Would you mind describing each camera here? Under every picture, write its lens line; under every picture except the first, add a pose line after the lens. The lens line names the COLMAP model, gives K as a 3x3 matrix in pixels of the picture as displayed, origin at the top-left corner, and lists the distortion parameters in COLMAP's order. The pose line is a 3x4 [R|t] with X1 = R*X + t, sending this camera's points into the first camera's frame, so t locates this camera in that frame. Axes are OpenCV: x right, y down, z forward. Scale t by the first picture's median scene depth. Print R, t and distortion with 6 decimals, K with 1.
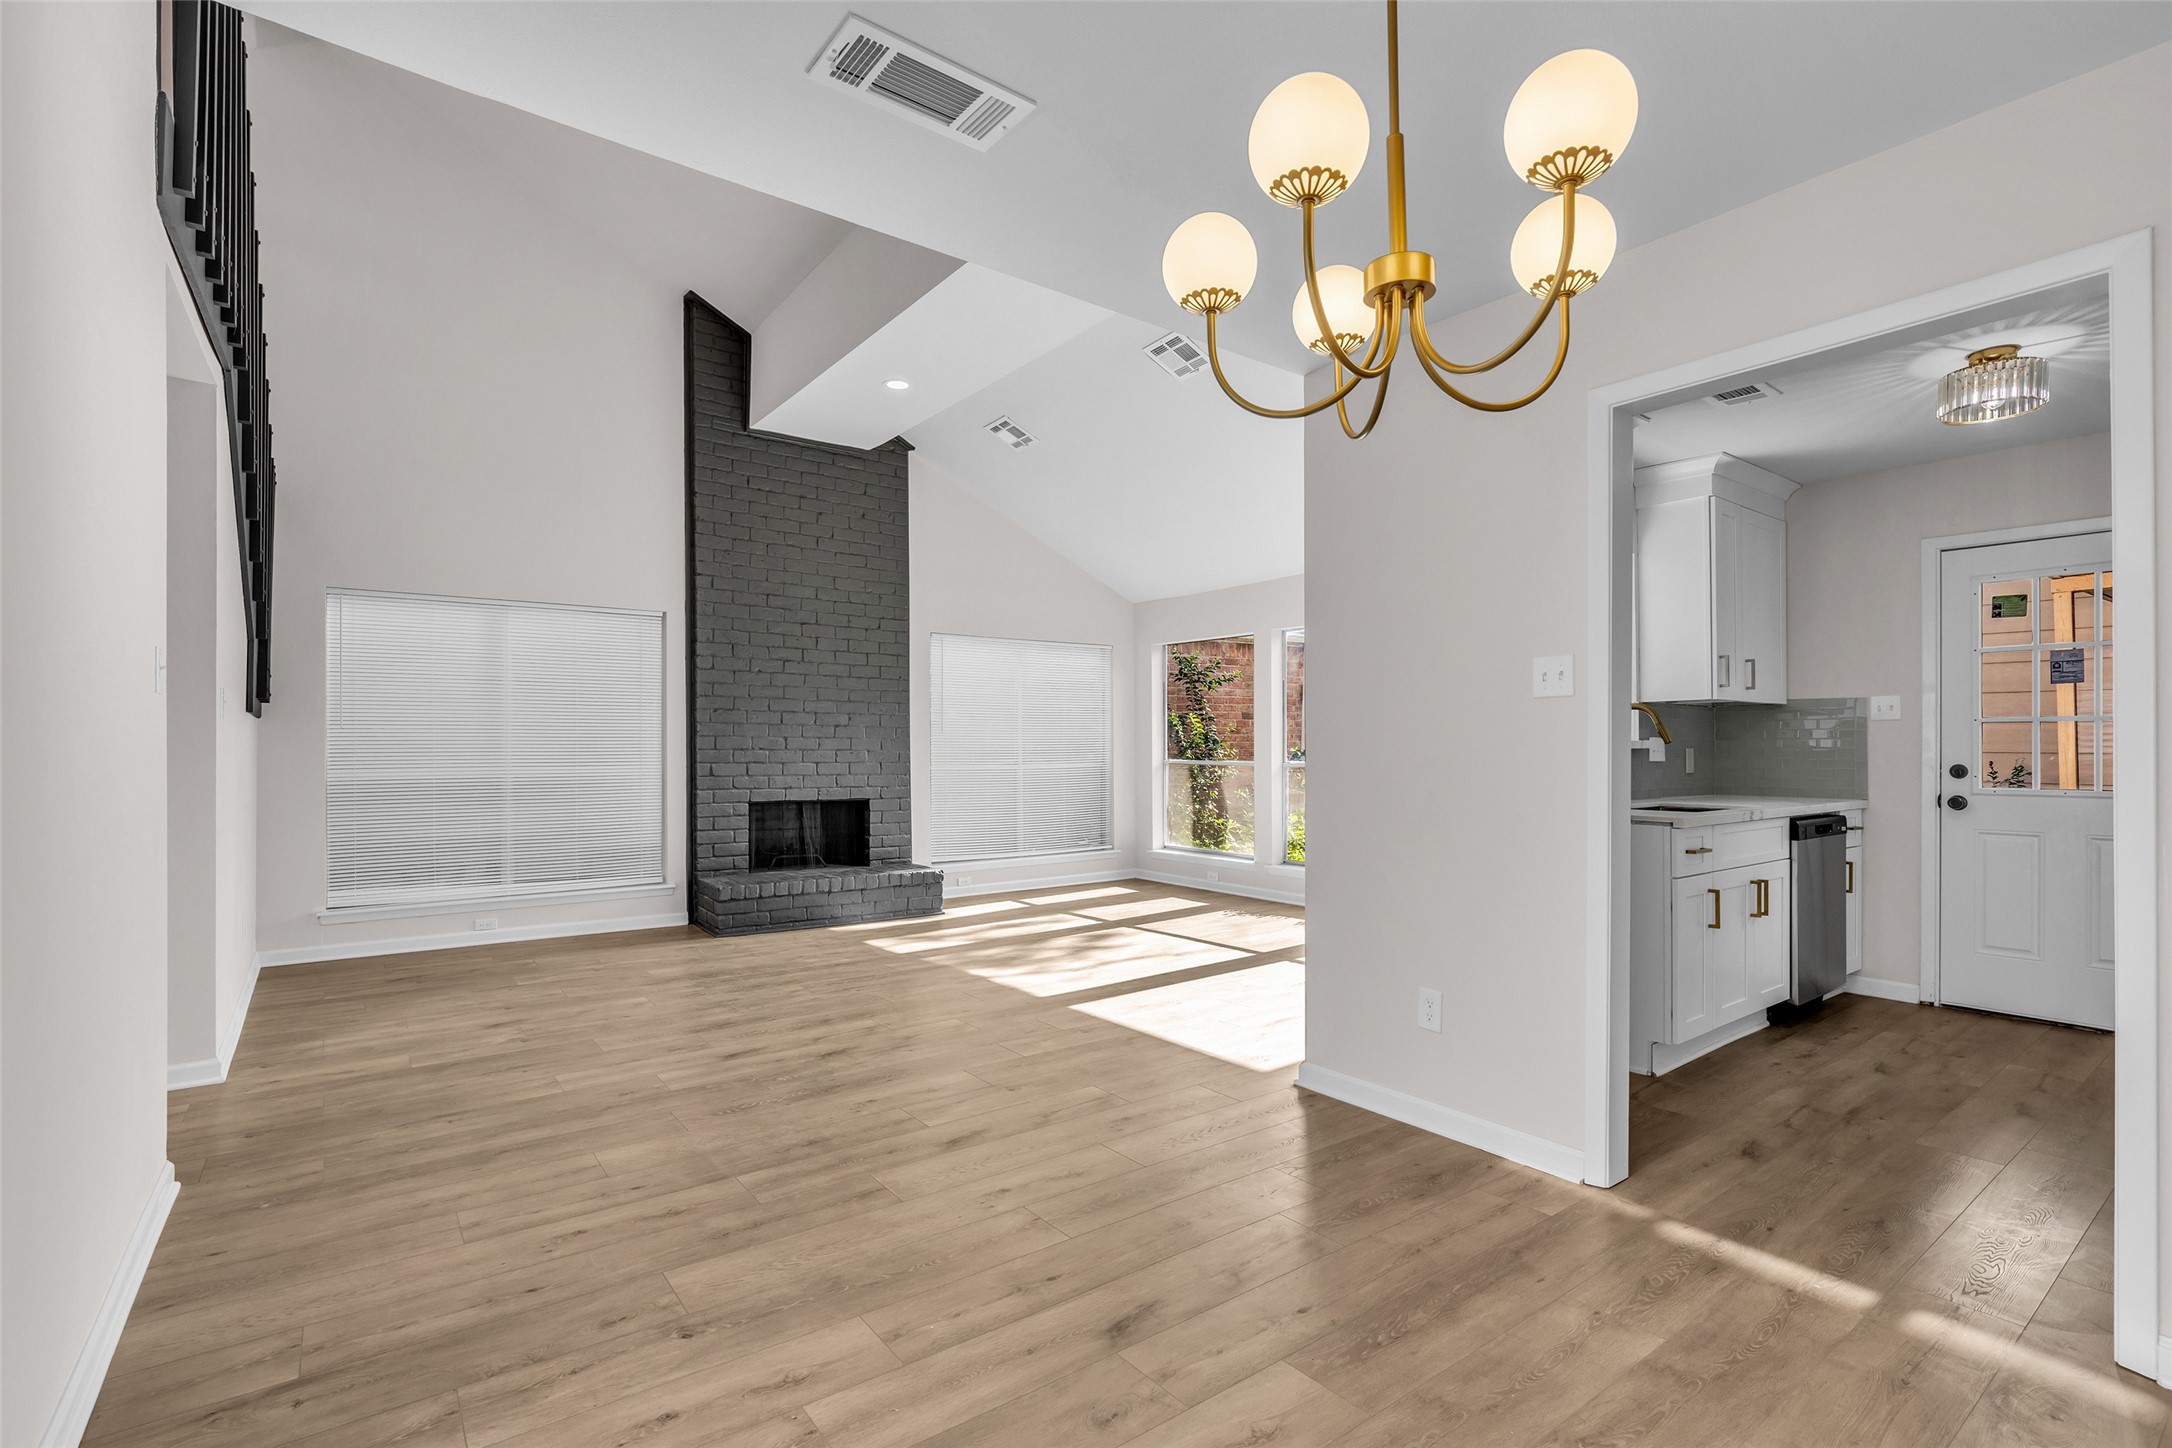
lens RADIAL K [[999.0, 0, 1081.0], [0, 999.0, 752.2], [0, 0, 1]] dist [-0.015414, 0.004119]
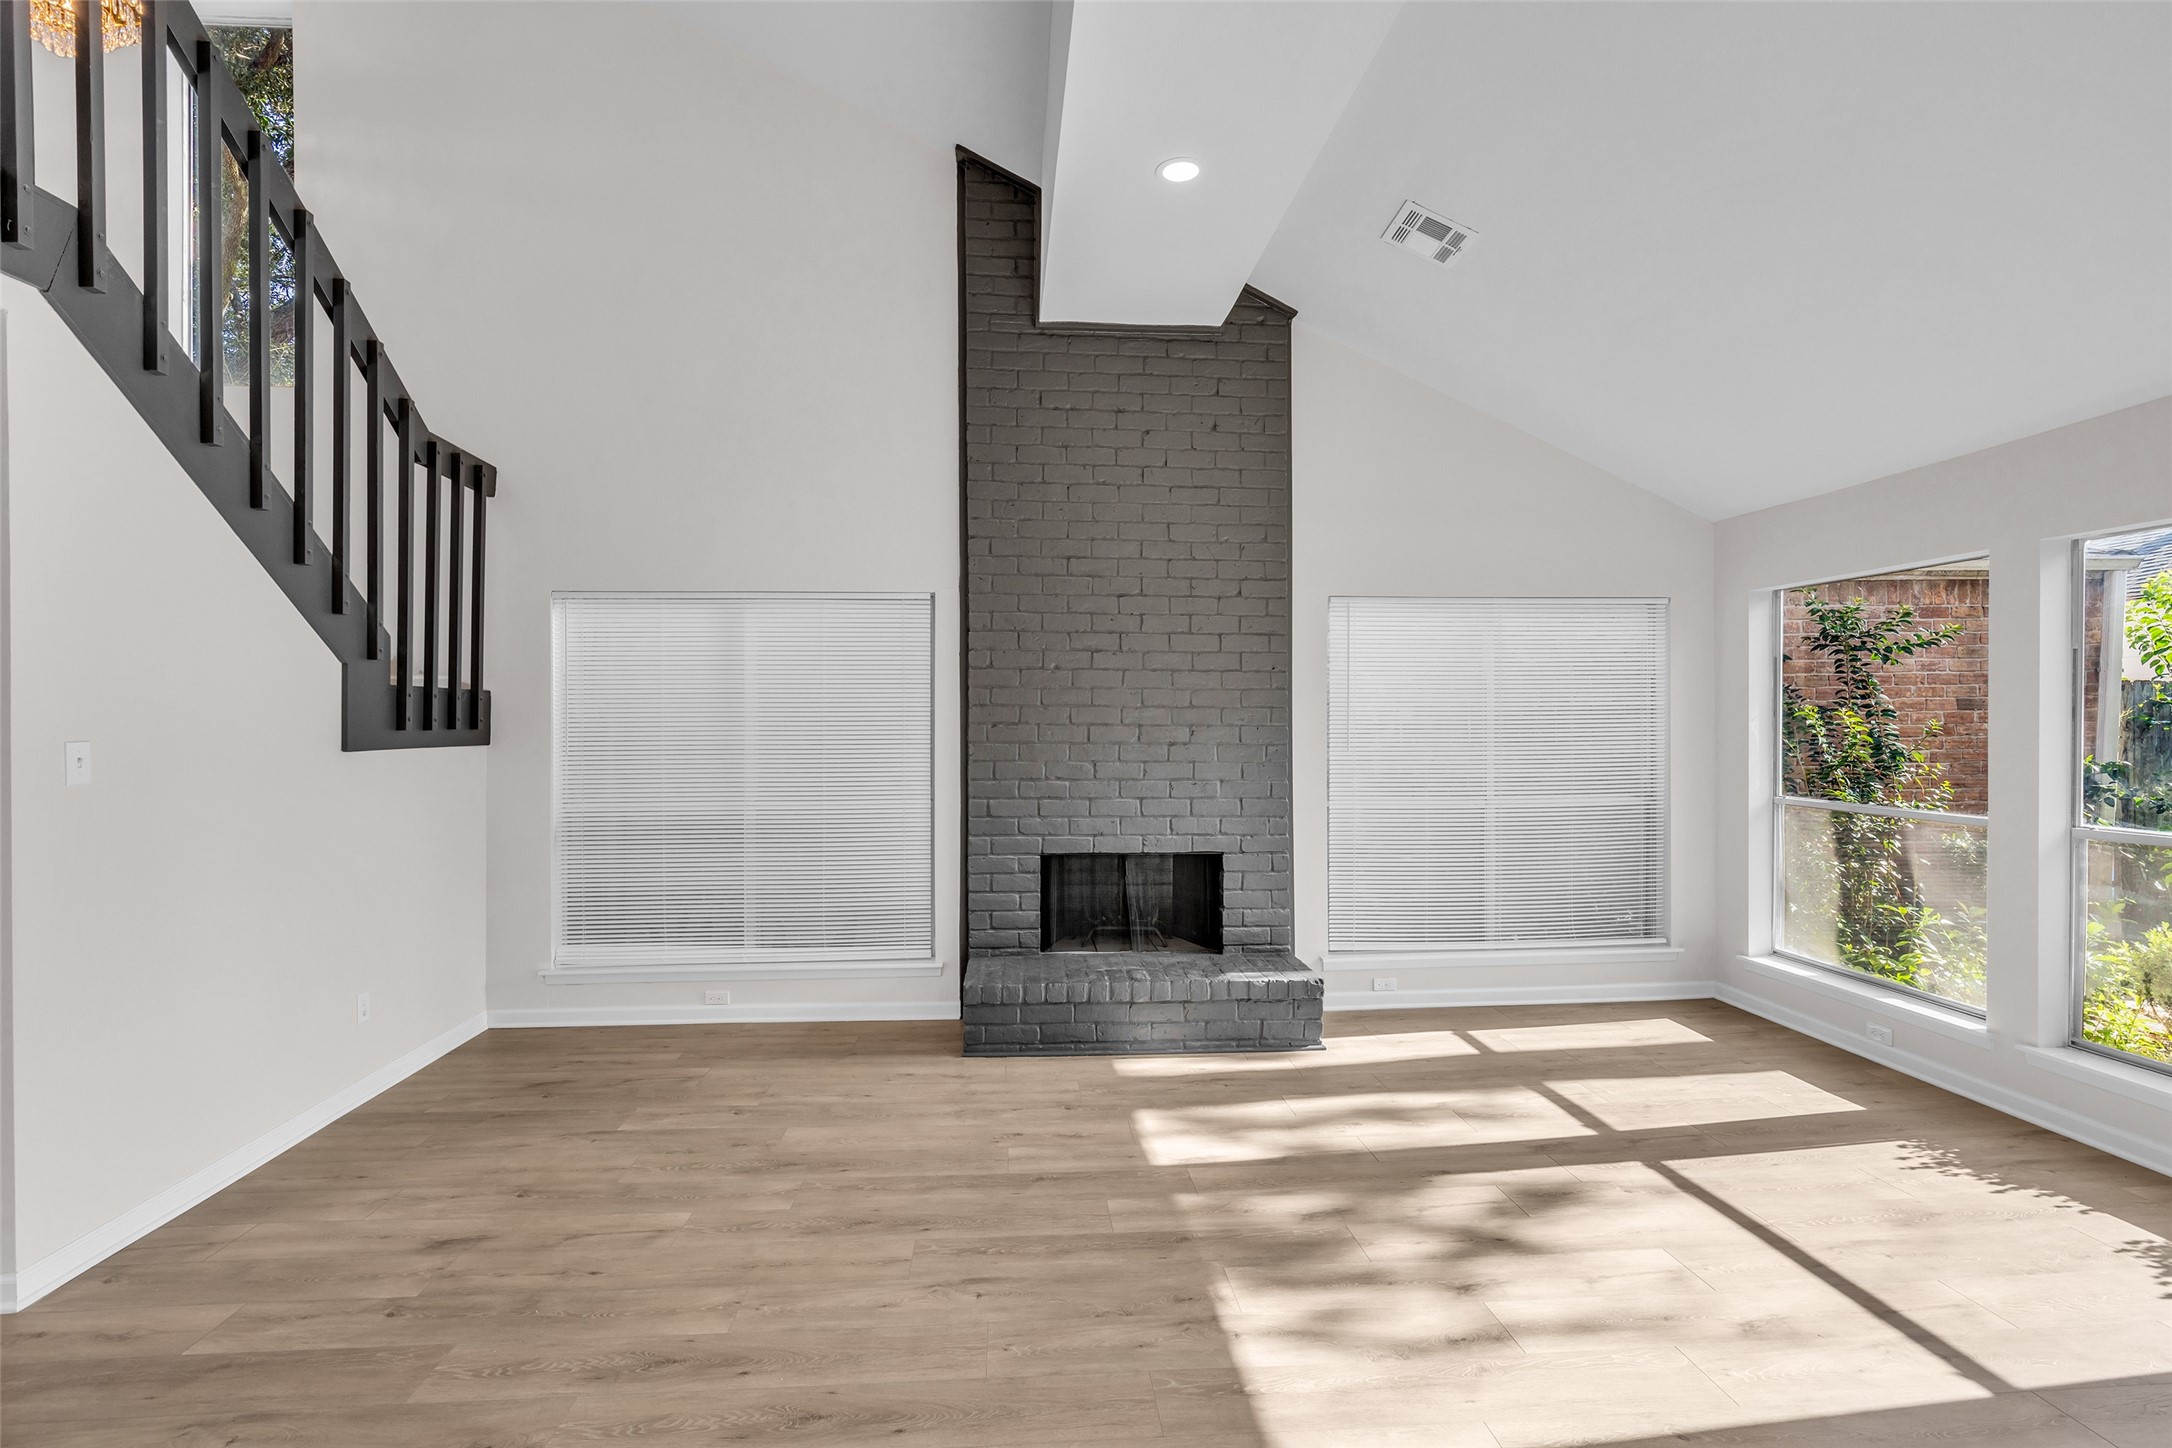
lens RADIAL K [[999.0, 0, 1079.9], [0, 999.0, 732.4], [0, 0, 1]] dist [-0.015414, 0.004119]
pose [[0.843018, 0.004130, -0.537869, 0.105028], [-0.000484, 0.999976, 0.006919, -0.061537], [0.537885, -0.005572, 0.843000, 0.632112]]
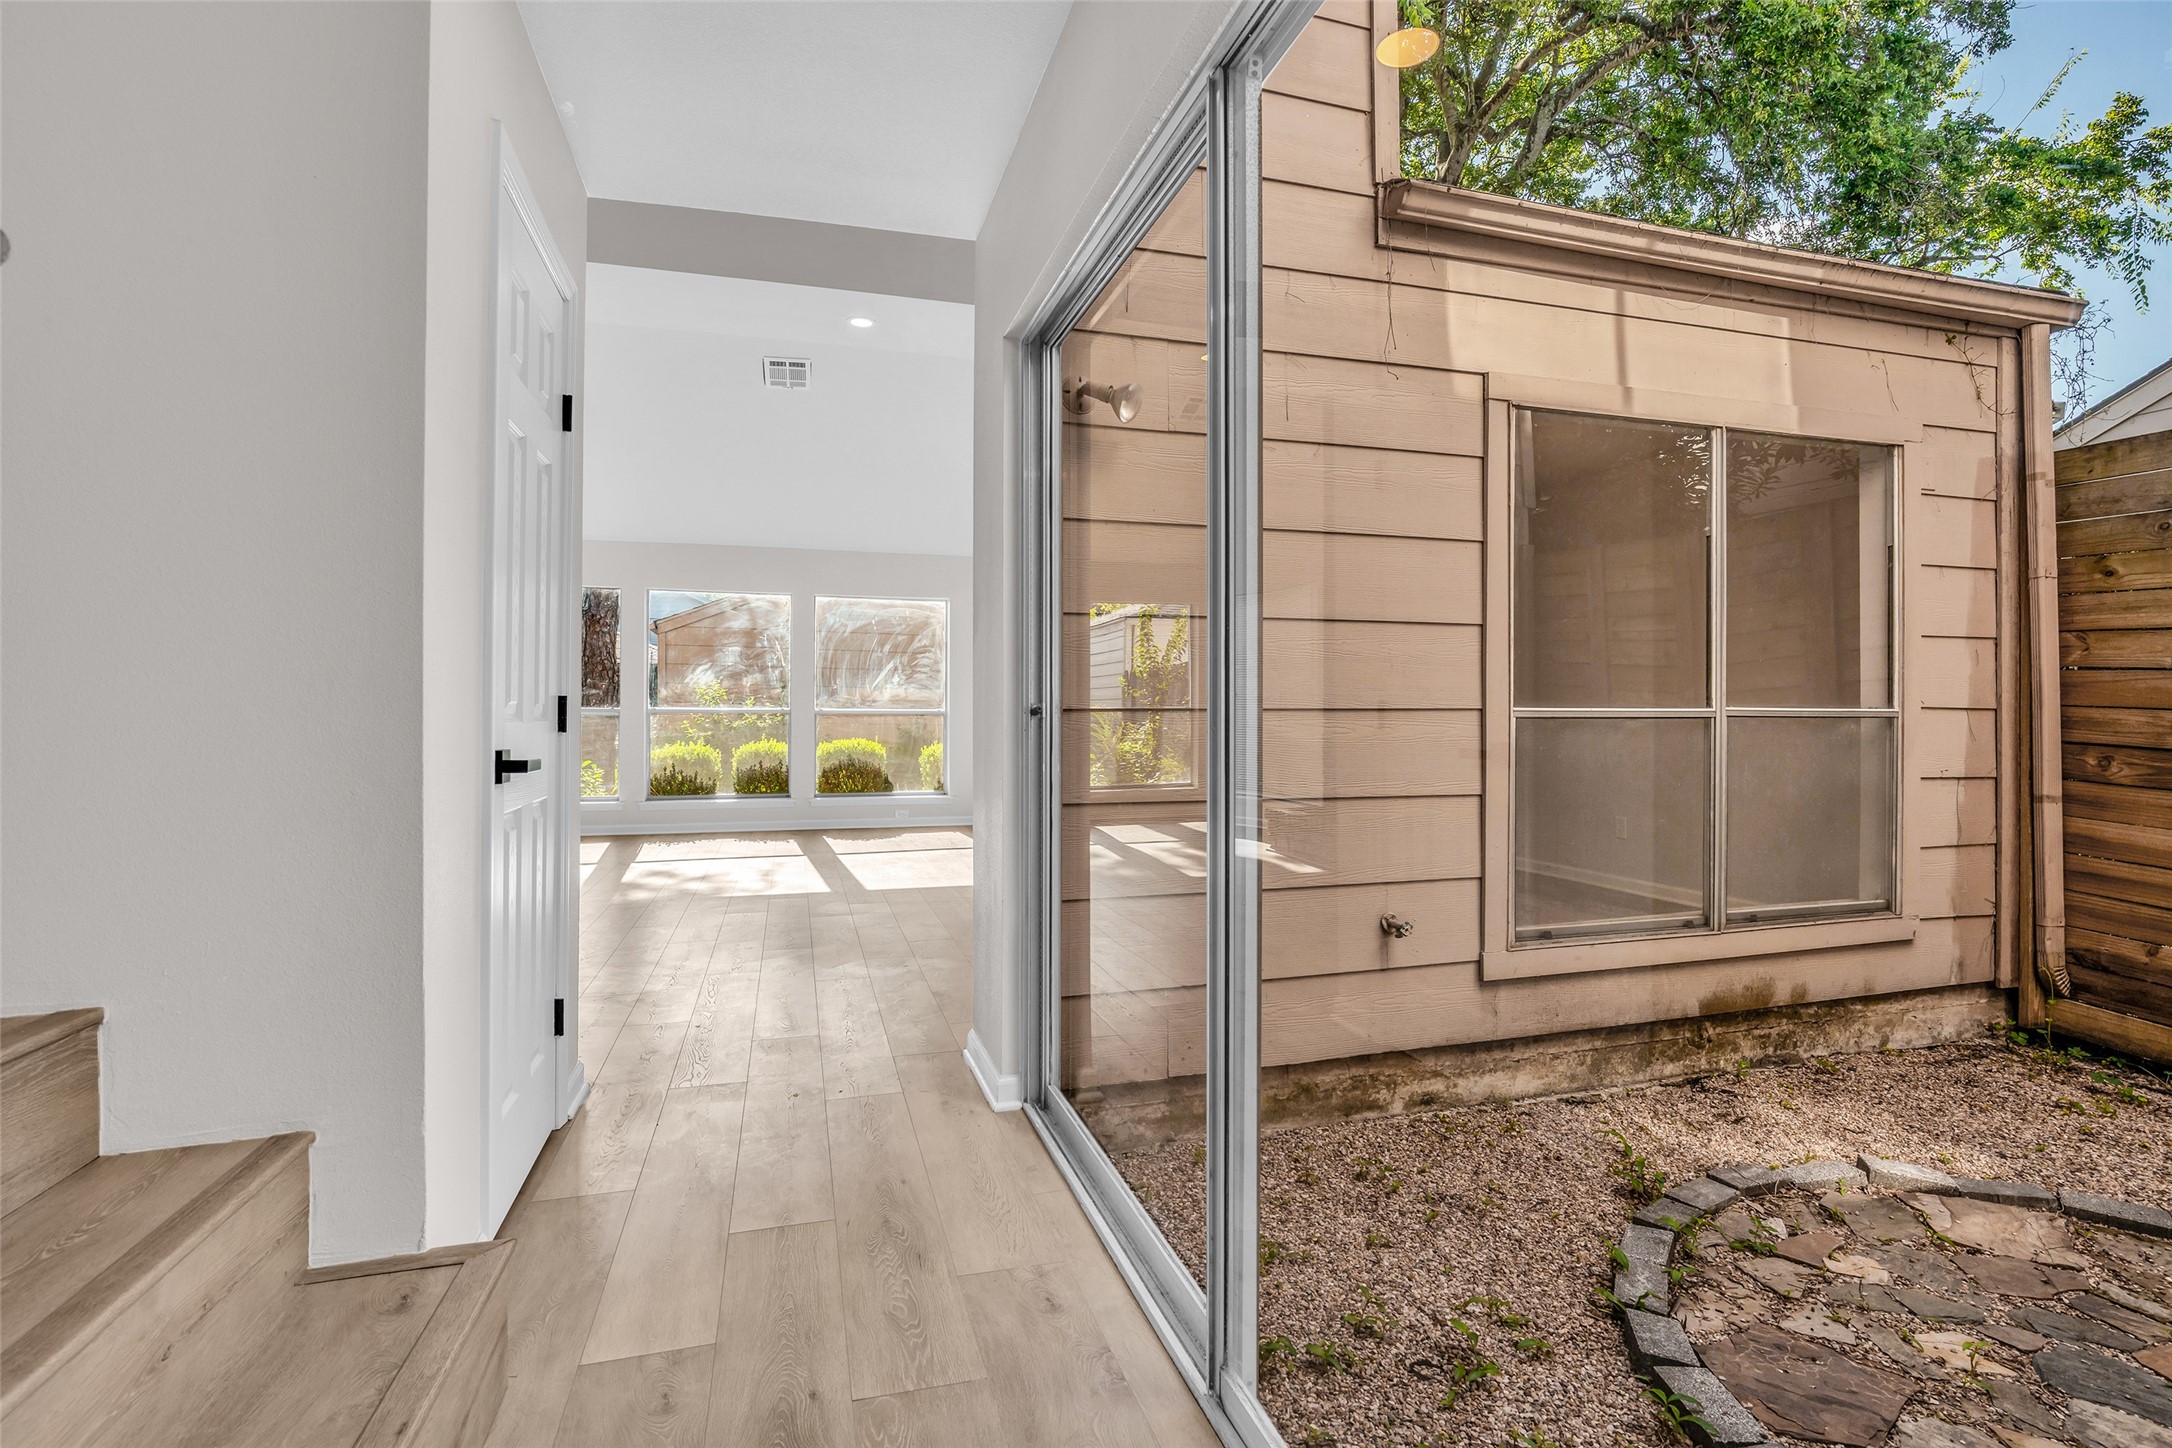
lens RADIAL K [[999.0, 0, 1072.7], [0, 999.0, 705.3], [0, 0, 1]] dist [-0.015414, 0.004119]
pose [[0.361899, 0.010496, 0.932158, -1.123187], [-0.003112, 0.999945, -0.010051, 0.029224], [-0.932212, 0.000736, 0.361912, 0.274751]]
